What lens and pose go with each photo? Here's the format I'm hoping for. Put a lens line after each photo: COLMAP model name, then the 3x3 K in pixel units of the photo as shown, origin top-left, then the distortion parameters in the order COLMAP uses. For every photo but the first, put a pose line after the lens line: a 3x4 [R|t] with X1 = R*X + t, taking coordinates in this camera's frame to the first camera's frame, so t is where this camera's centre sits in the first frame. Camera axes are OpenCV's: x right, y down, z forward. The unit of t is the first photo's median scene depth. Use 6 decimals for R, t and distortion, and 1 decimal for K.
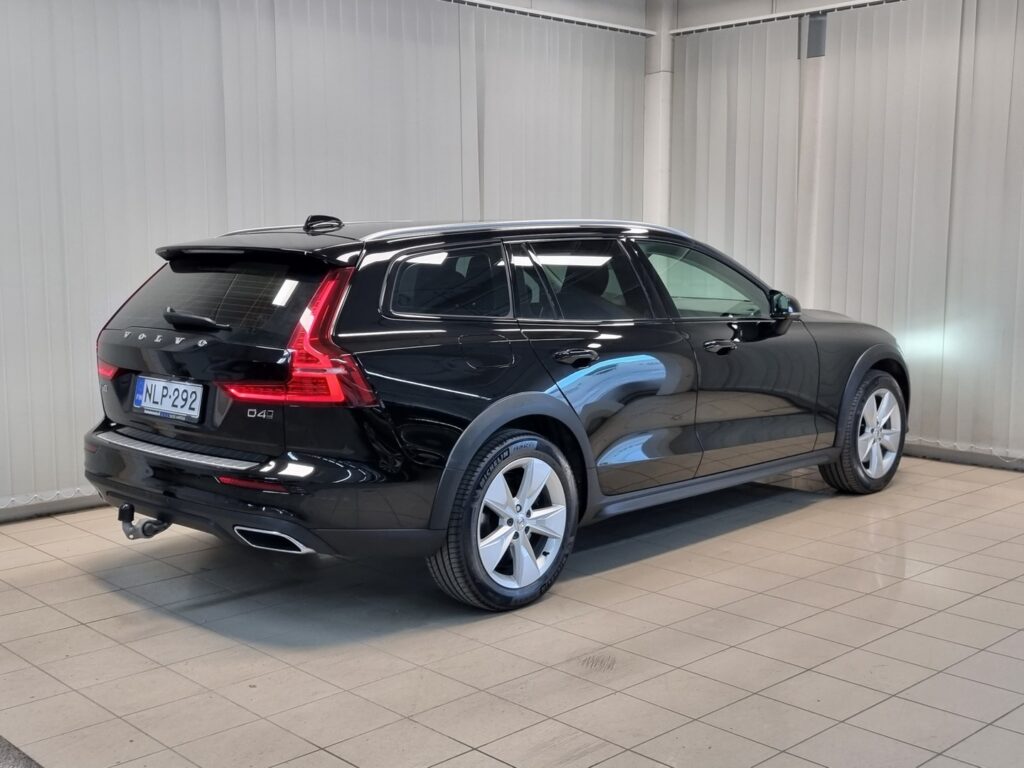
lens RADIAL K [[1215.4, 0, 512.0], [0, 1215.4, 384.0], [0, 0, 1]] dist [0.014326, 0.020594]
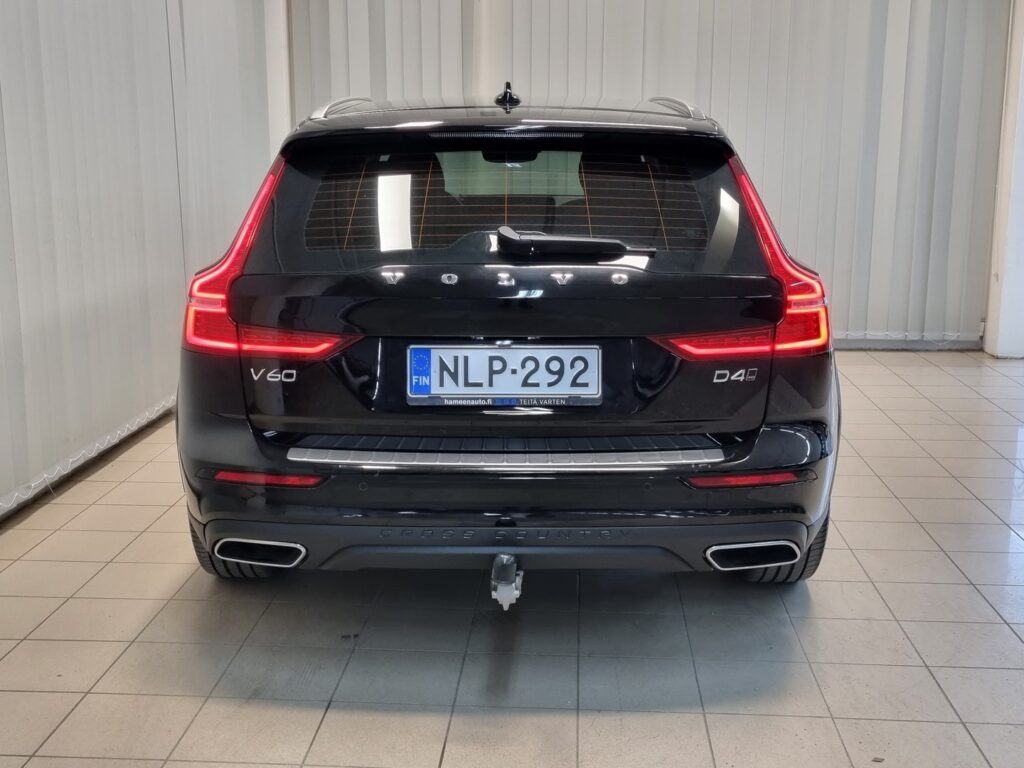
lens RADIAL K [[1215.4, 0, 512.0], [0, 1215.4, 384.0], [0, 0, 1]] dist [0.014326, 0.020594]
pose [[0.737322, -0.136335, 0.661641, -0.696835], [0.083935, 0.990323, 0.110526, -0.052040], [-0.670307, -0.025959, 0.741630, 0.546916]]
